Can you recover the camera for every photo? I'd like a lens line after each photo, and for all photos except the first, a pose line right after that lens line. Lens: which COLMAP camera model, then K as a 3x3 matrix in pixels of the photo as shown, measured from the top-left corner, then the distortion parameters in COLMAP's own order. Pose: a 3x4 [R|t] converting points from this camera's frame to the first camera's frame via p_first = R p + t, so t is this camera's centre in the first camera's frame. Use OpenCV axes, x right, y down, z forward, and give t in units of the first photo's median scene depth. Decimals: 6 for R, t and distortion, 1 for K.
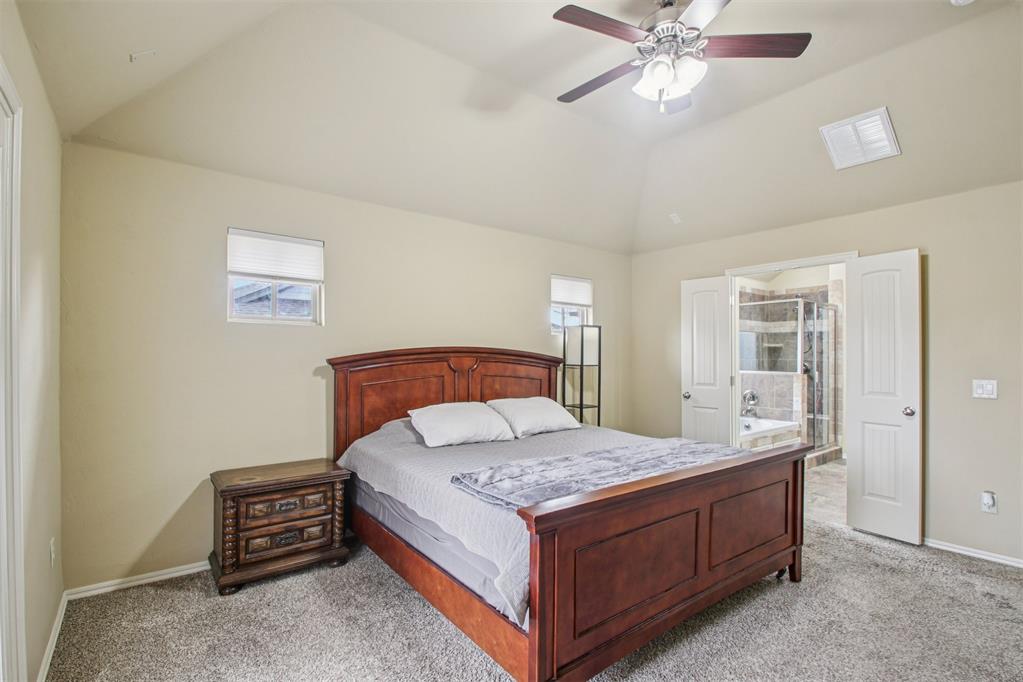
lens RADIAL K [[473.0, 0, 511.7], [0, 473.0, 343.6], [0, 0, 1]] dist [0.004938, 0.000131]
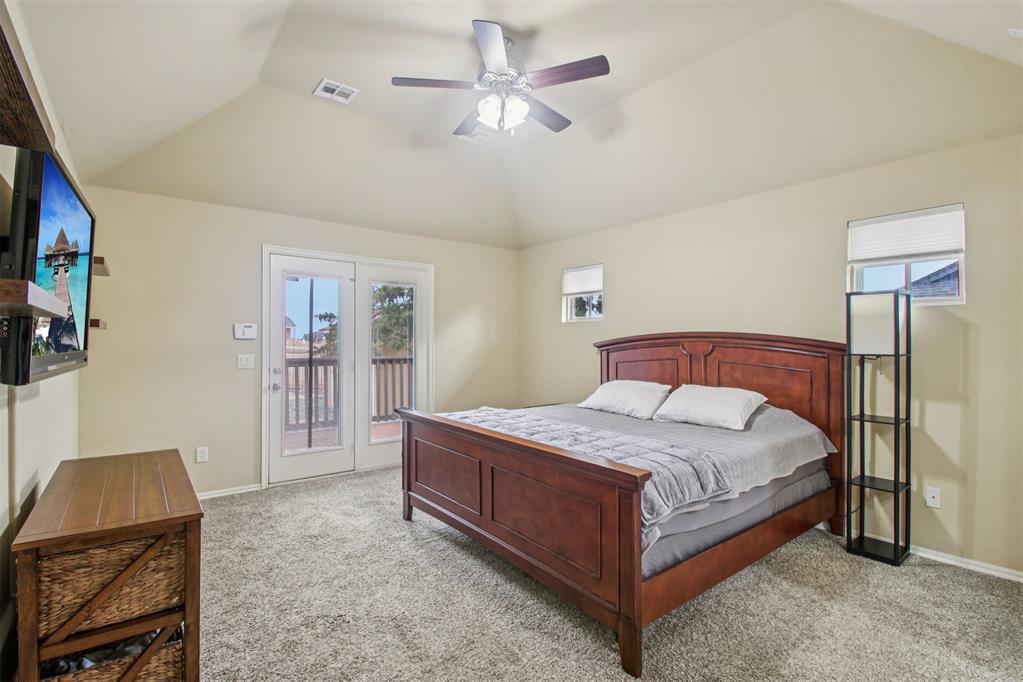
lens RADIAL K [[473.0, 0, 510.0], [0, 473.0, 343.3], [0, 0, 1]] dist [0.004938, 0.000131]
pose [[-0.004544, -0.009317, -0.999946, 0.885353], [0.010831, 0.999897, -0.009366, 0.034643], [0.999931, -0.010873, -0.004442, 0.580049]]
